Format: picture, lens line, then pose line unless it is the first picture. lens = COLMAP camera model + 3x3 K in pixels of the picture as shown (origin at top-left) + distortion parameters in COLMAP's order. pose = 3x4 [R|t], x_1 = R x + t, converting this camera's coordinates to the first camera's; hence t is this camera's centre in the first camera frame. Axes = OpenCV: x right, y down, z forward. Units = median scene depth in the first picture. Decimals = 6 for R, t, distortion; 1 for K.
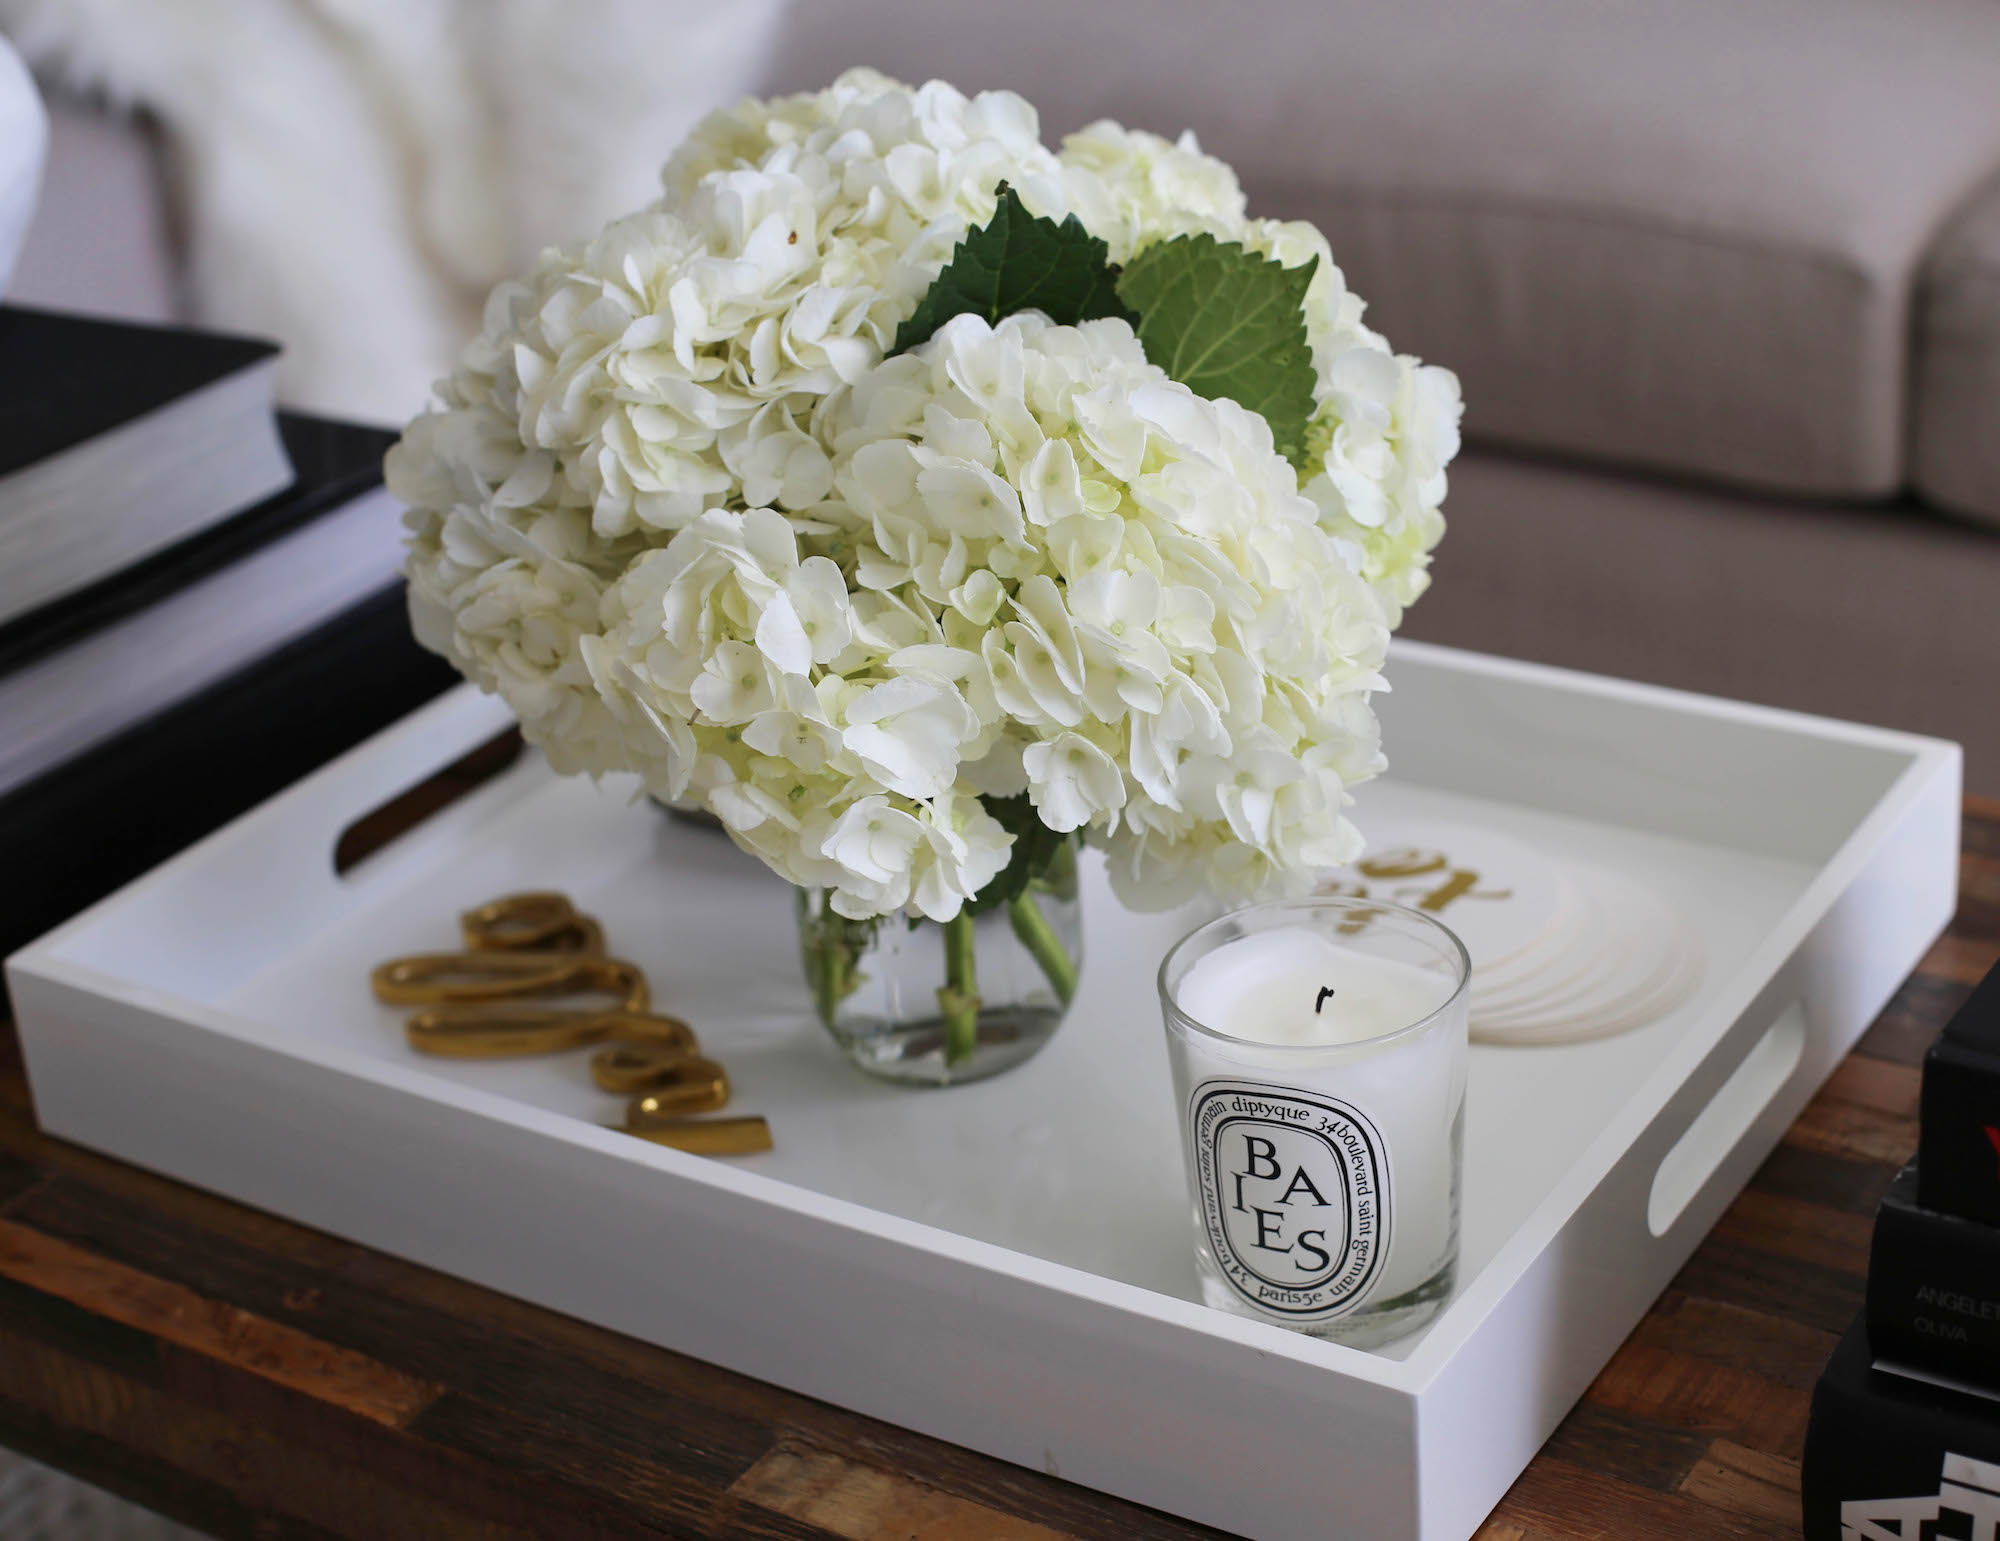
lens RADIAL K [[3469.6, 0, 999.9], [0, 3469.6, 770.5], [0, 0, 1]] dist [-0.161078, 0.000000]
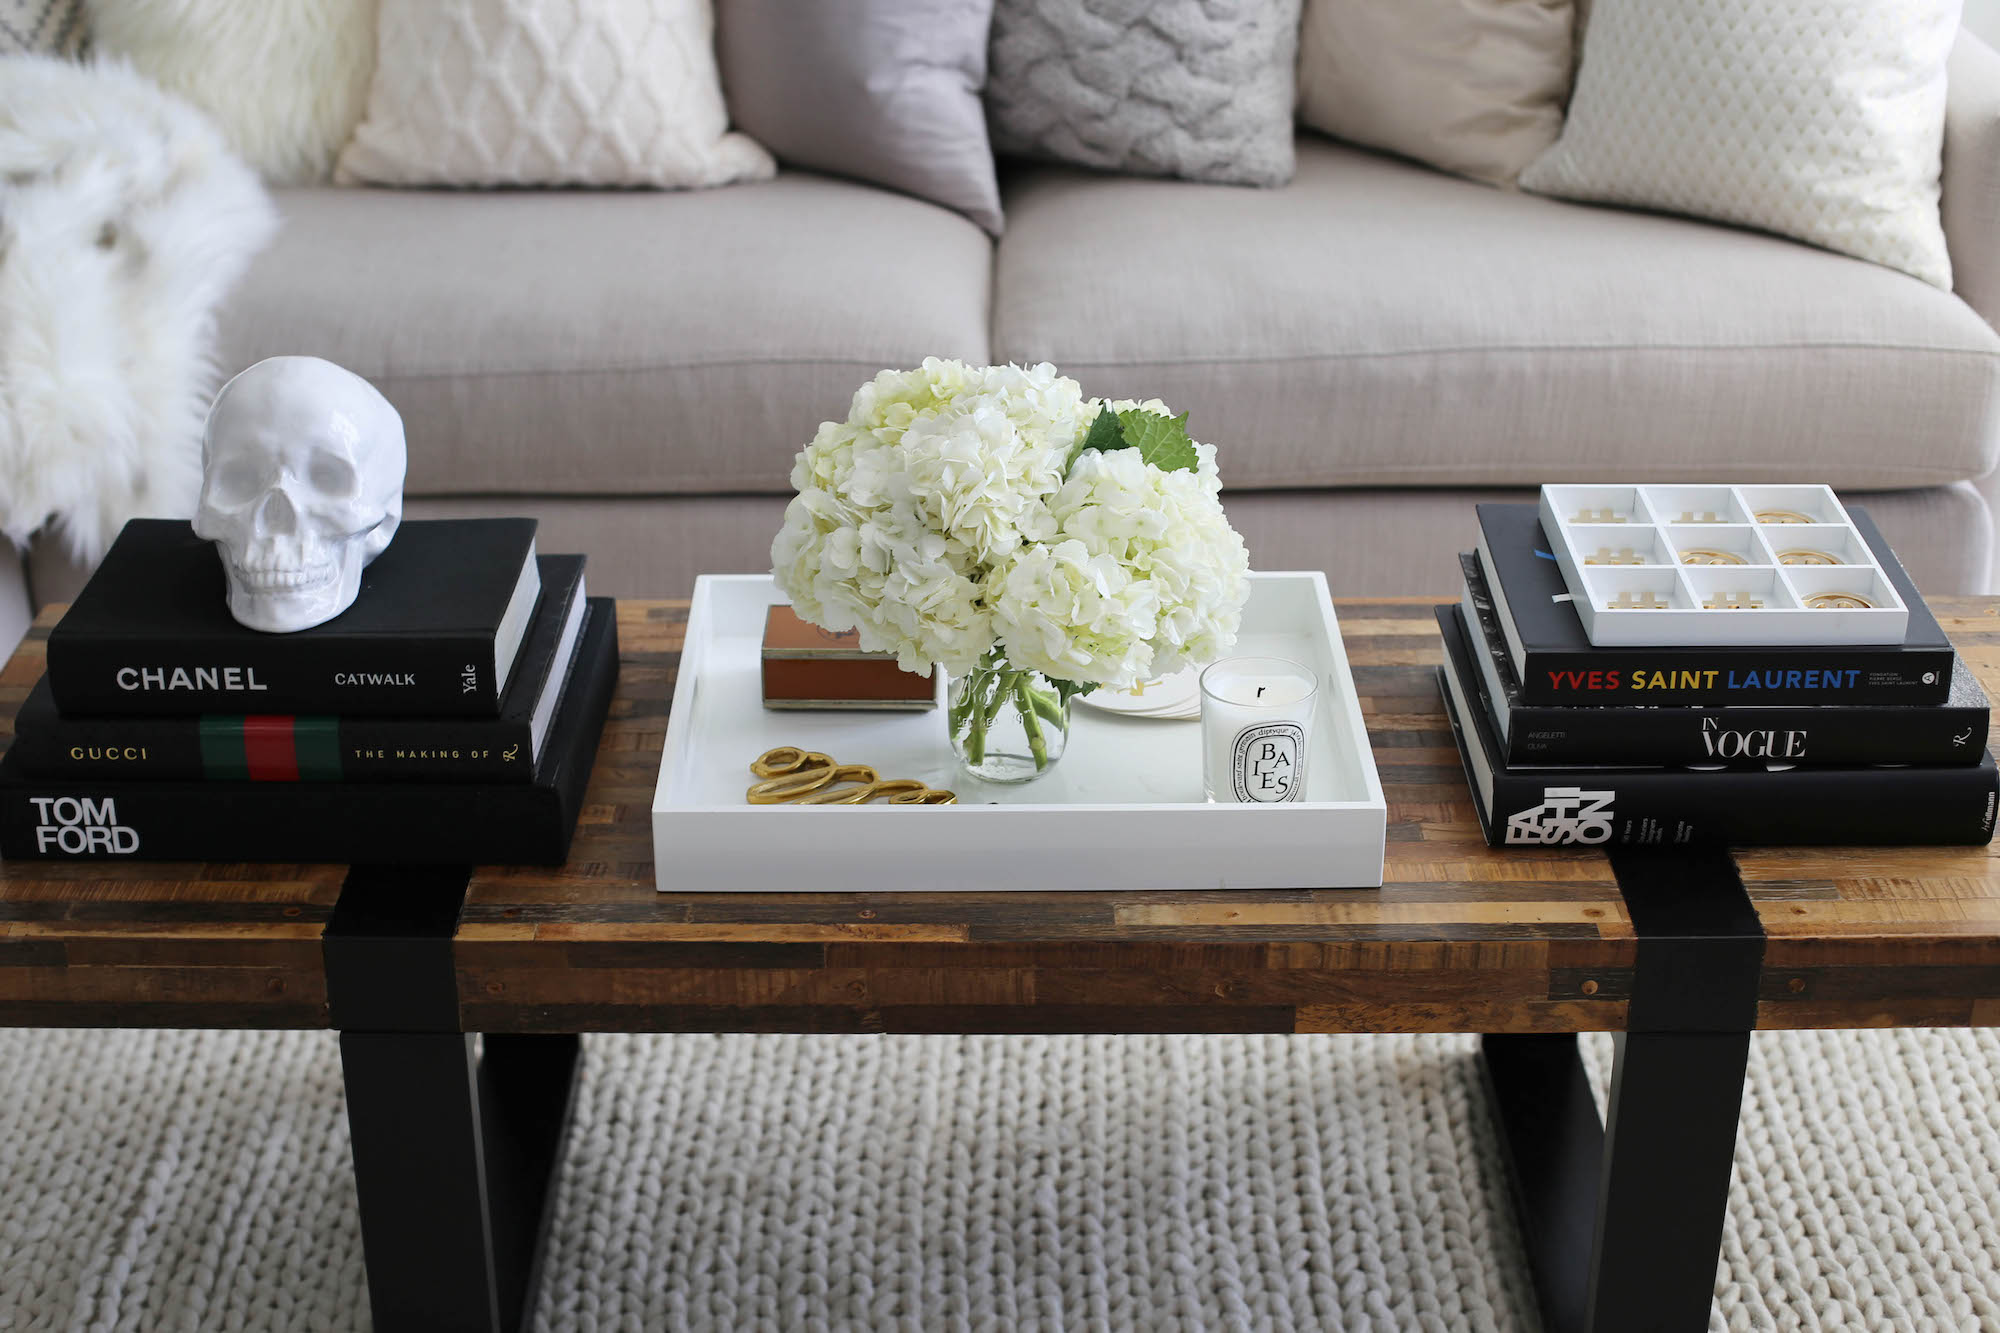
lens RADIAL K [[2883.4, 0, 999.6], [0, 2883.4, 665.0], [0, 0, 1]] dist [-0.116492, 0.000000]
pose [[0.837267, -0.171348, 0.519253, -1.190528], [0.182126, 0.982798, 0.030644, -0.056104], [-0.515572, 0.068912, 0.854071, -0.755139]]
